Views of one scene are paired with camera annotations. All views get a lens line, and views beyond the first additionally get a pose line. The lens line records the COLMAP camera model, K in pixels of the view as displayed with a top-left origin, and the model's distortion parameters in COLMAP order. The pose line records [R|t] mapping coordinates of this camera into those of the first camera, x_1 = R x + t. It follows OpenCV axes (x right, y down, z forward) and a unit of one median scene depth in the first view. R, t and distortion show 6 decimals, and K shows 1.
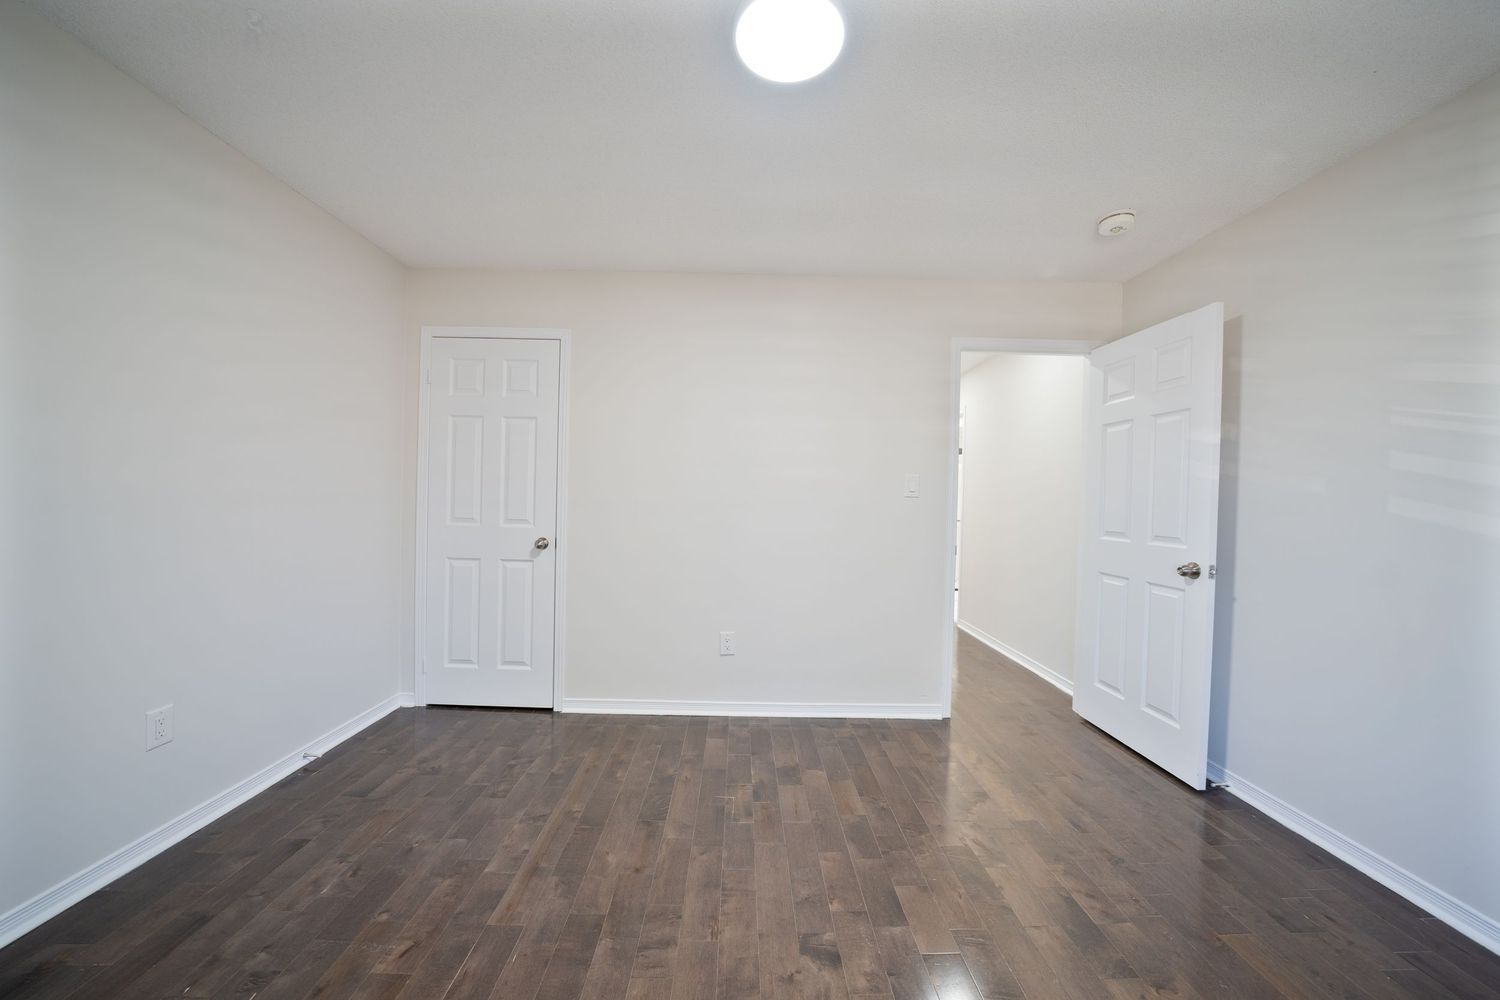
lens RADIAL K [[521.2, 0, 751.9], [0, 521.2, 500.2], [0, 0, 1]] dist [-0.018479, 0.000105]
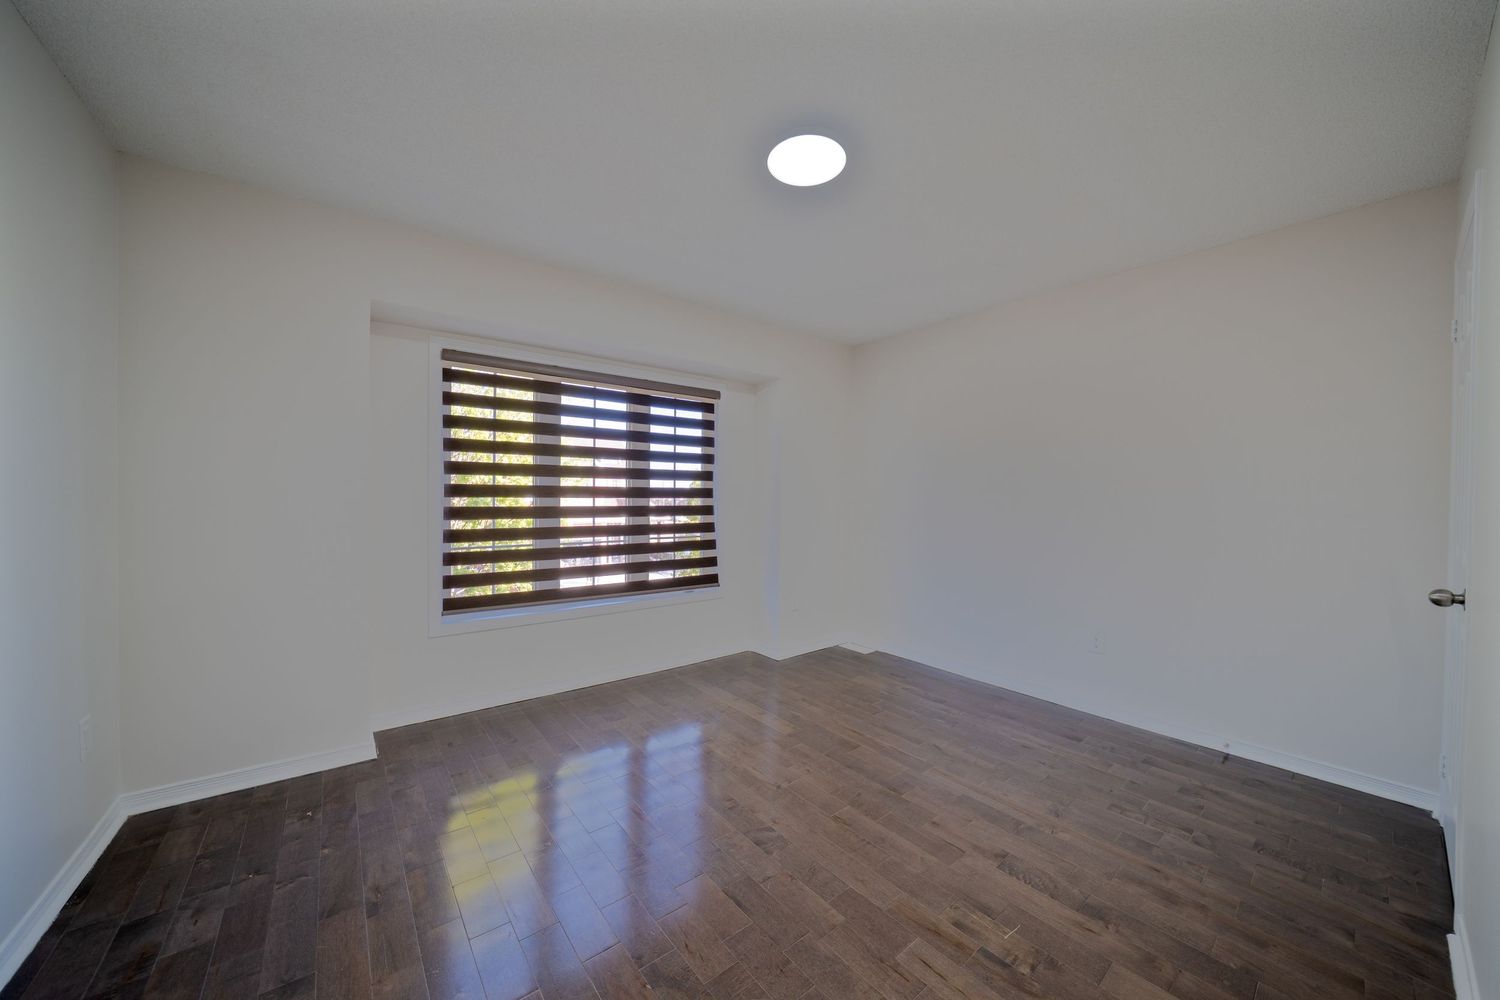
lens RADIAL K [[521.2, 0, 753.6], [0, 521.2, 500.8], [0, 0, 1]] dist [-0.018479, 0.000105]
pose [[-0.791884, -0.026144, -0.610111, 0.683227], [-0.026150, 0.999618, -0.008894, 0.009859], [0.610111, 0.008911, -0.792266, 1.374165]]
